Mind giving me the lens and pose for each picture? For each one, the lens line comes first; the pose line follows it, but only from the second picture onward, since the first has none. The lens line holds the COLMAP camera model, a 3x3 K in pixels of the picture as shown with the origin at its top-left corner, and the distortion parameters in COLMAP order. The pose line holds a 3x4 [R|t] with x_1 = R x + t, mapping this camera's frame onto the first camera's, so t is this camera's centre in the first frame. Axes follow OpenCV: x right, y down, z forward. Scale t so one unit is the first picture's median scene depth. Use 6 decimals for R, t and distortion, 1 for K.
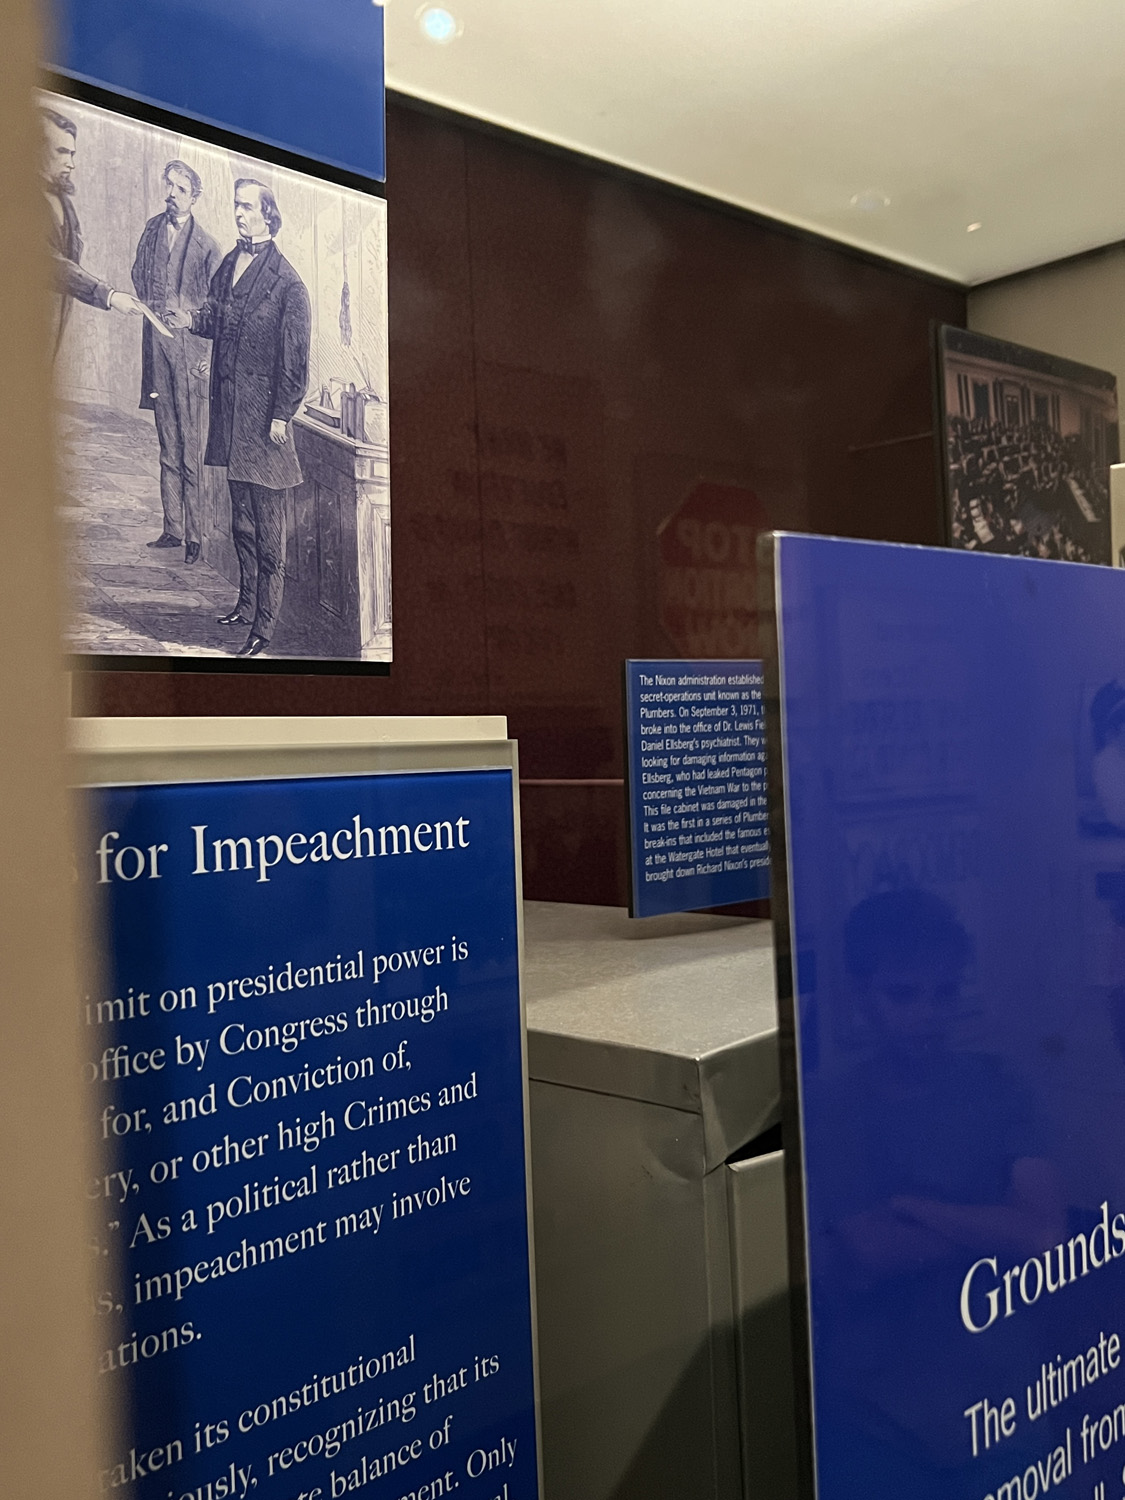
lens RADIAL K [[1447.6, 0, 562.5], [0, 1447.6, 750.0], [0, 0, 1]] dist [-0.007353, -0.011352]
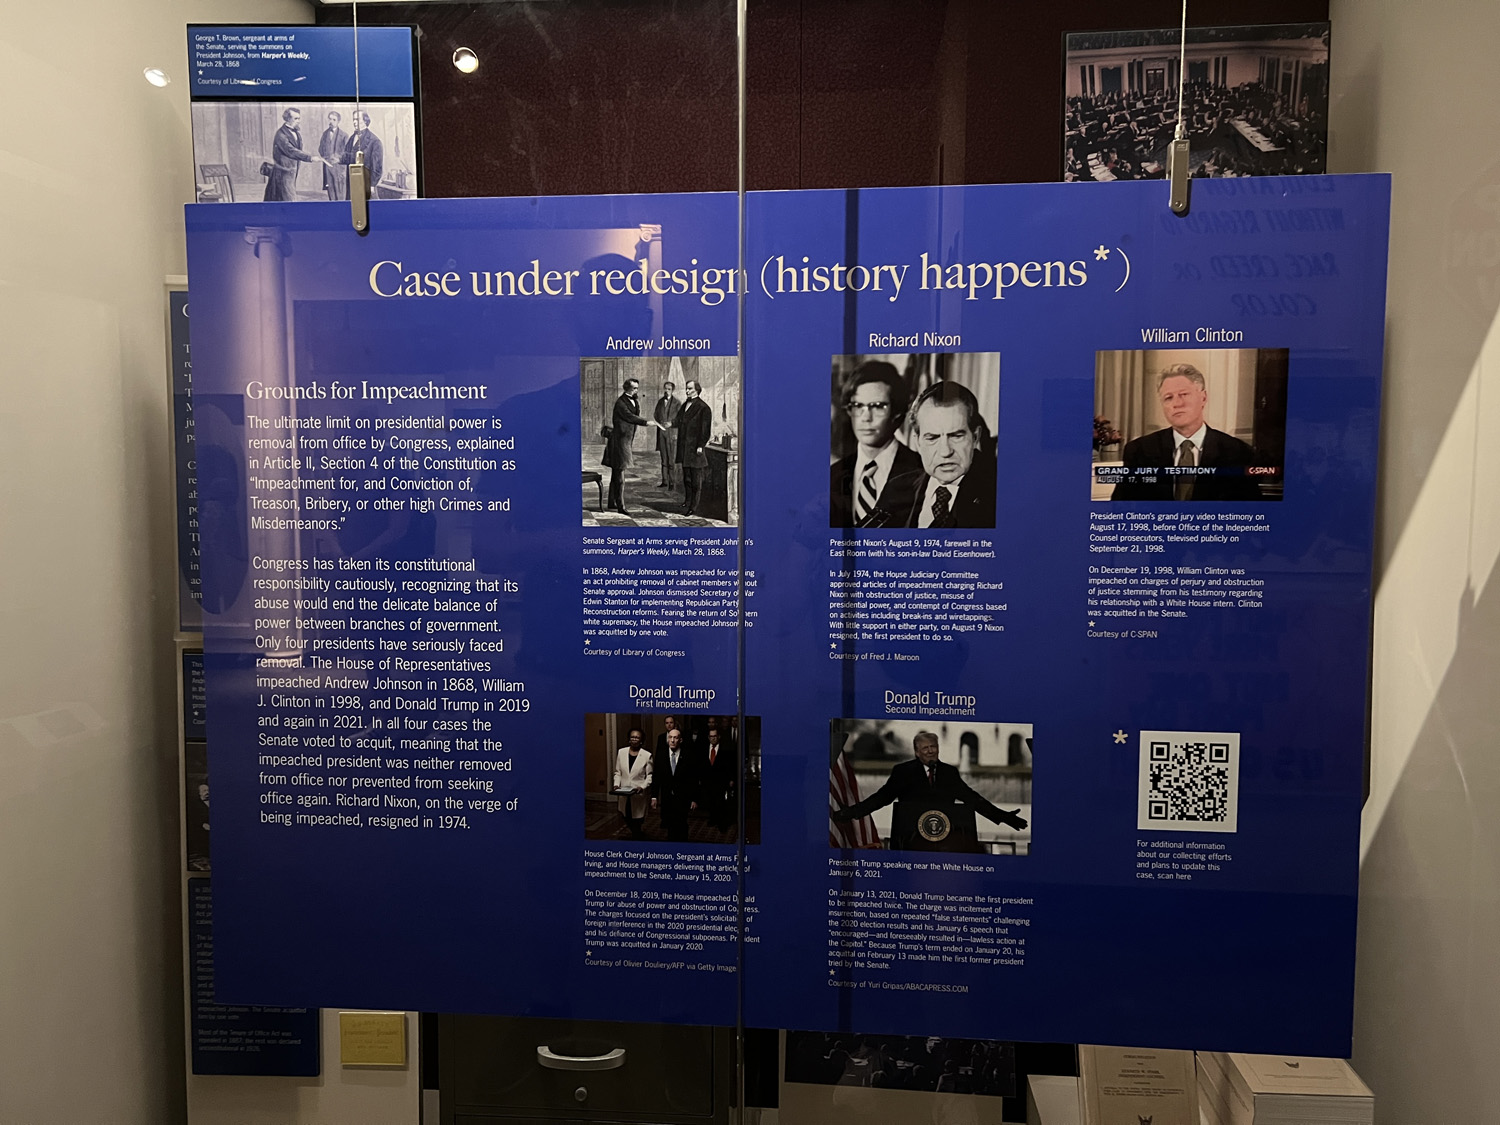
lens RADIAL K [[1145.3, 0, 750.0], [0, 1145.3, 562.5], [0, 0, 1]] dist [0.006596, 0.003410]
pose [[0.666957, 0.093357, -0.739224, 0.954402], [-0.029777, 0.994667, 0.098750, 0.131329], [0.744501, -0.043850, 0.666180, -0.033256]]
